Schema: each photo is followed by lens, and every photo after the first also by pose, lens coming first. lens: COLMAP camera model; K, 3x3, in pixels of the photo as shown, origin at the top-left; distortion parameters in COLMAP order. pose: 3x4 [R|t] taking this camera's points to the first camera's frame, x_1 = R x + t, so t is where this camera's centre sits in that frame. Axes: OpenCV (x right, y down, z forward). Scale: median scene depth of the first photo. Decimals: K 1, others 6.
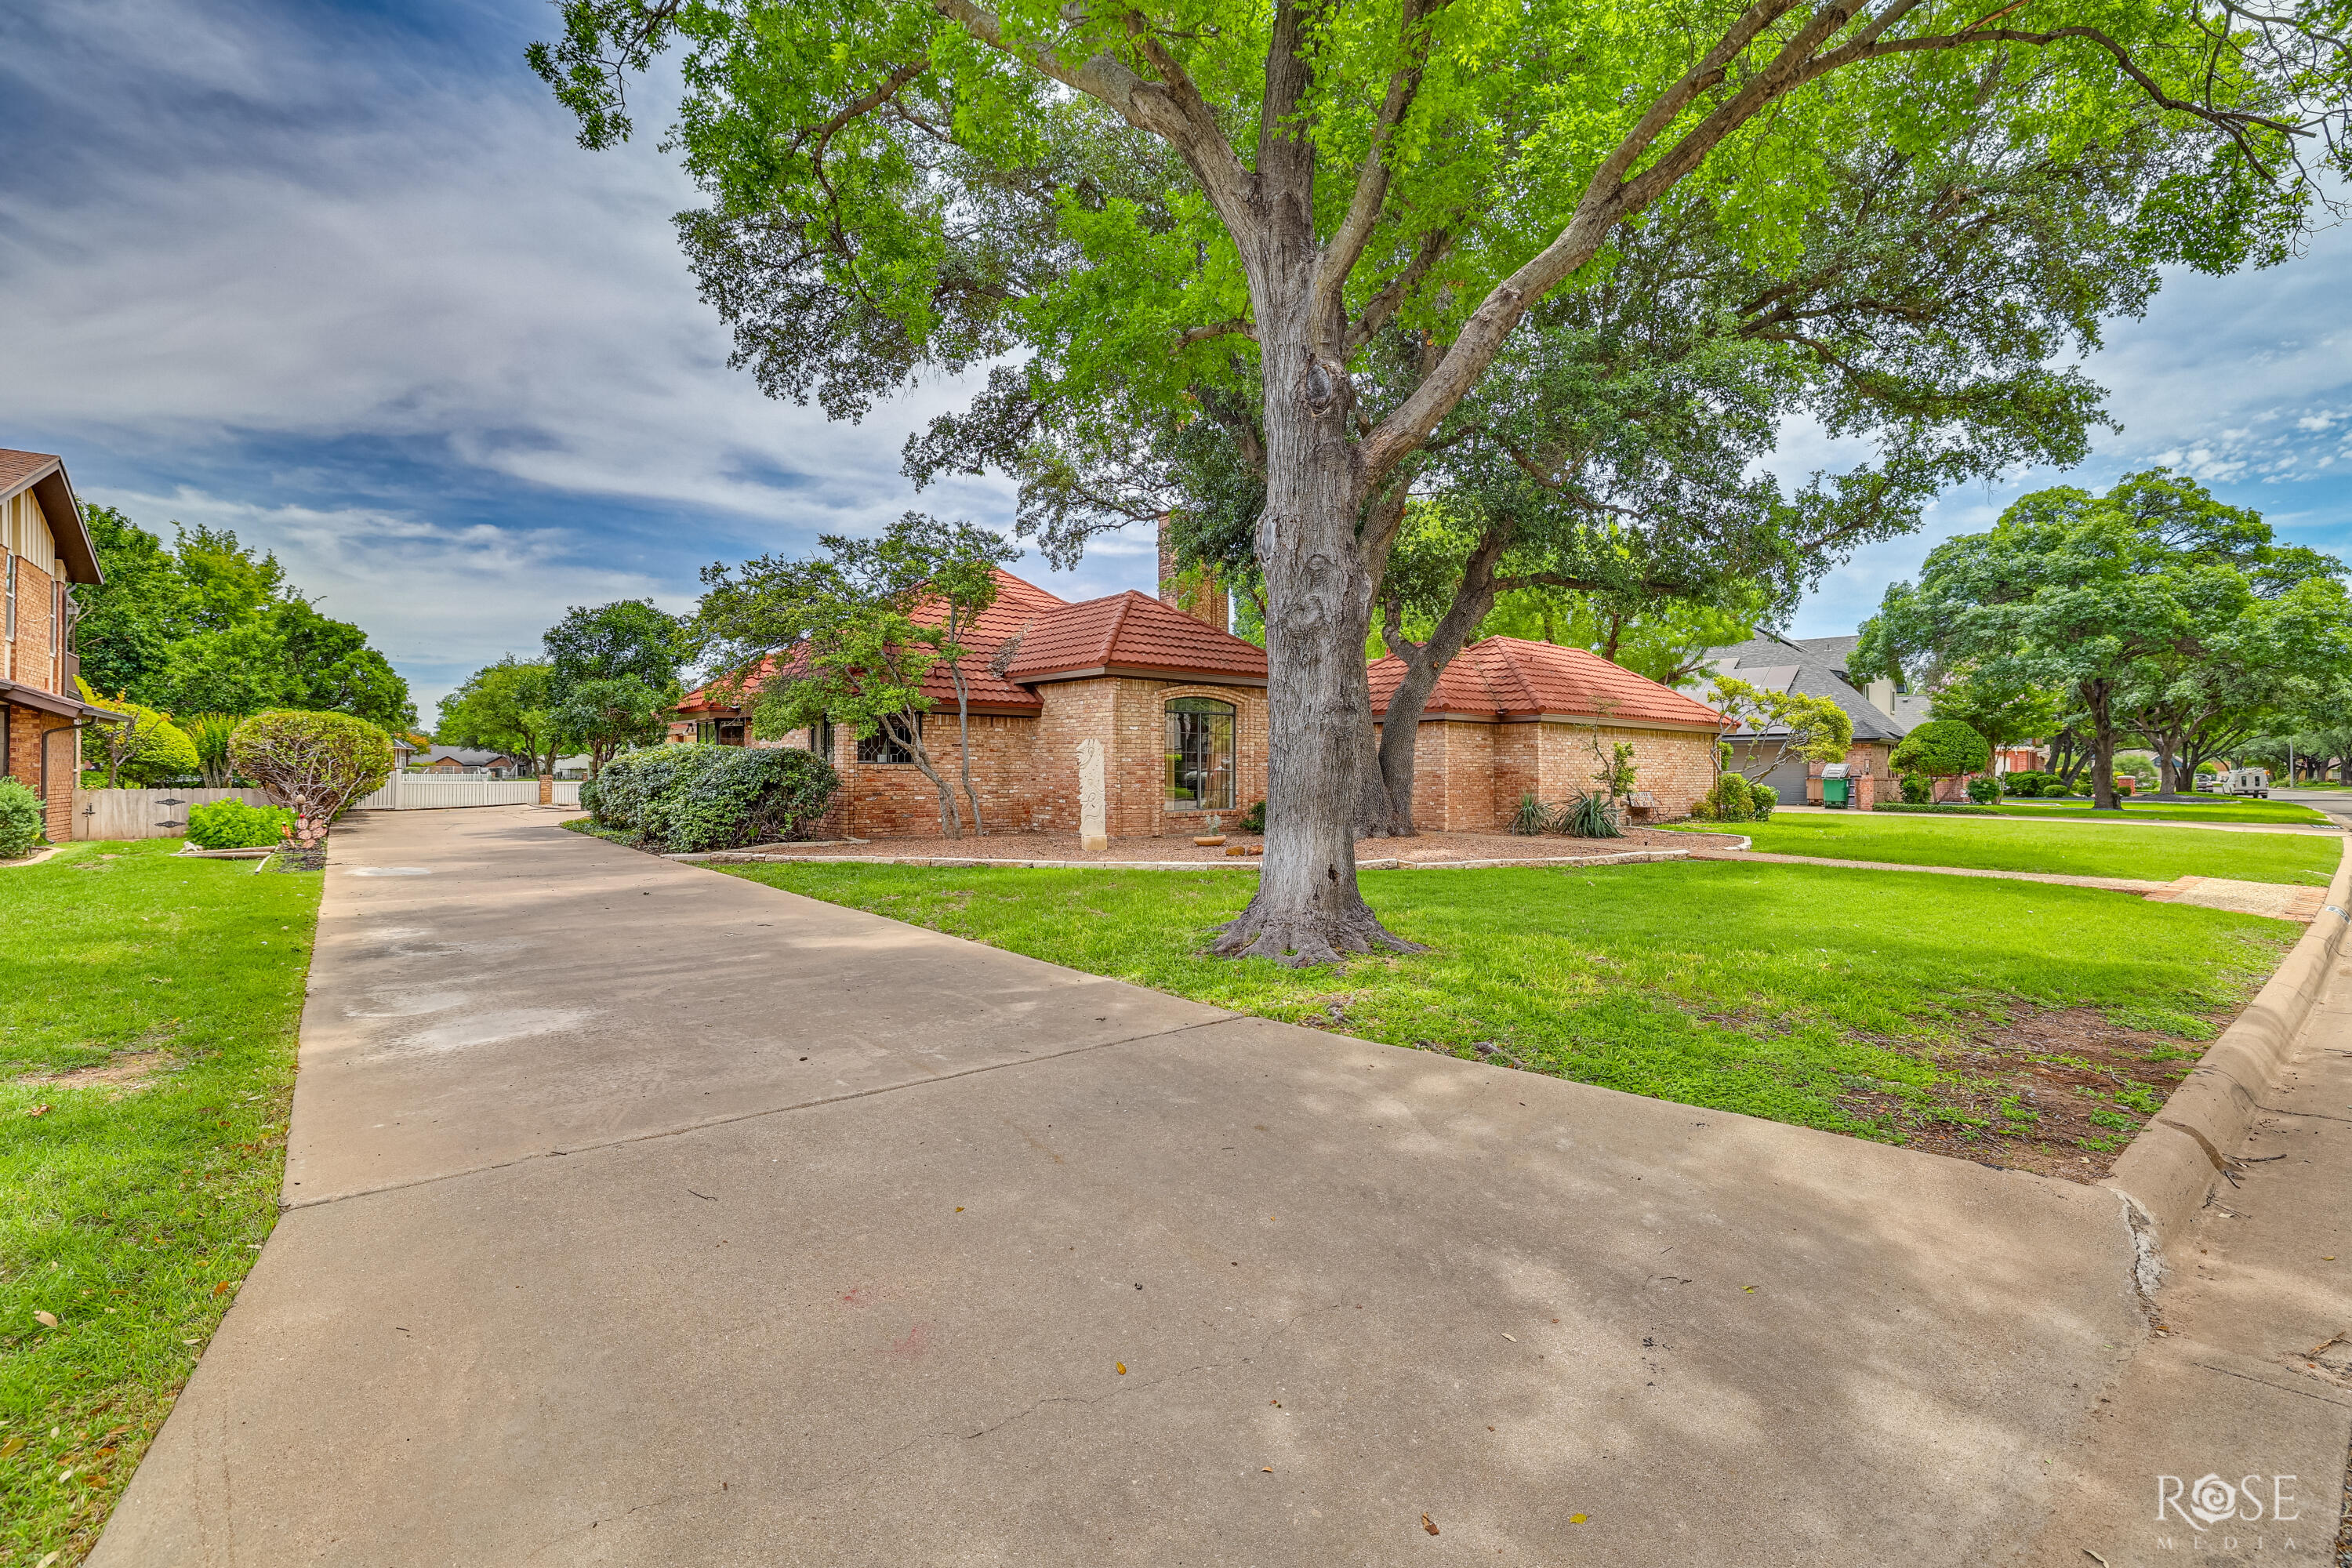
lens RADIAL K [[1039.3, 0, 1176.0], [0, 1039.3, 784.0], [0, 0, 1]] dist [-0.000712, -0.000660]
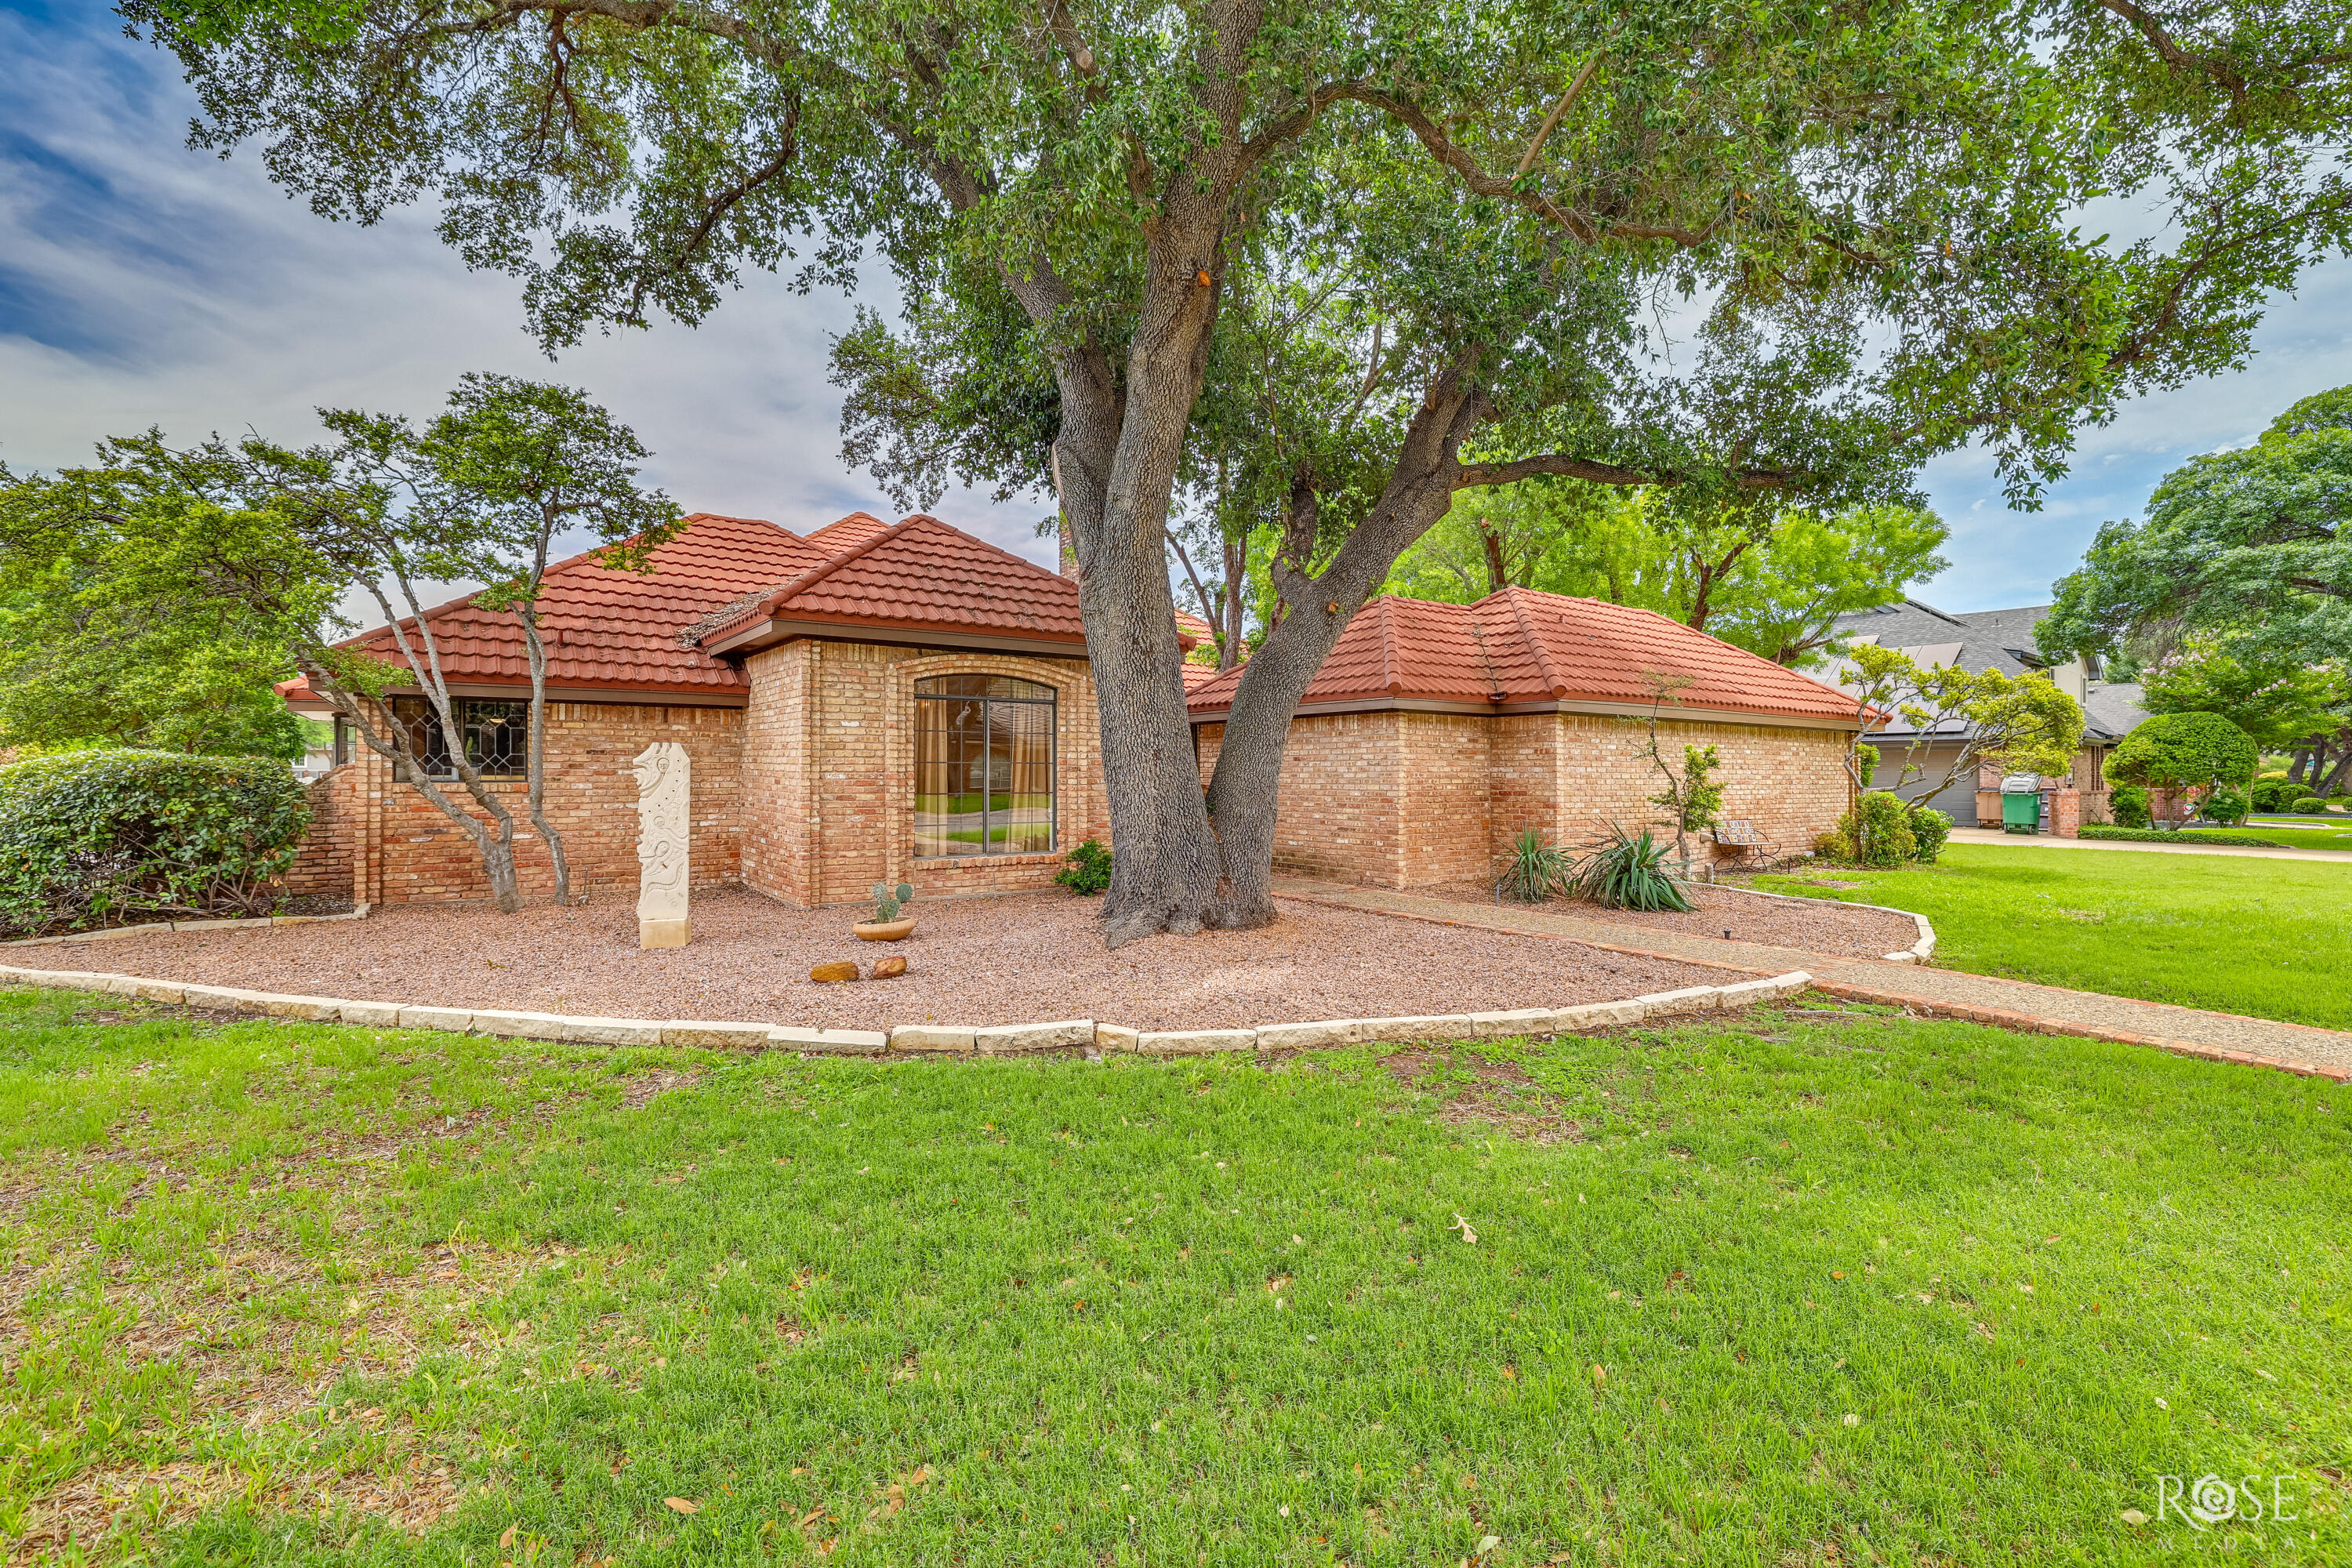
lens RADIAL K [[1039.3, 0, 1176.0], [0, 1039.3, 784.0], [0, 0, 1]] dist [-0.000712, -0.000660]
pose [[0.995960, 0.001642, -0.089786, 0.173900], [-0.001749, 0.999998, -0.001112, -0.015644], [0.089784, 0.001264, 0.995960, 0.352670]]
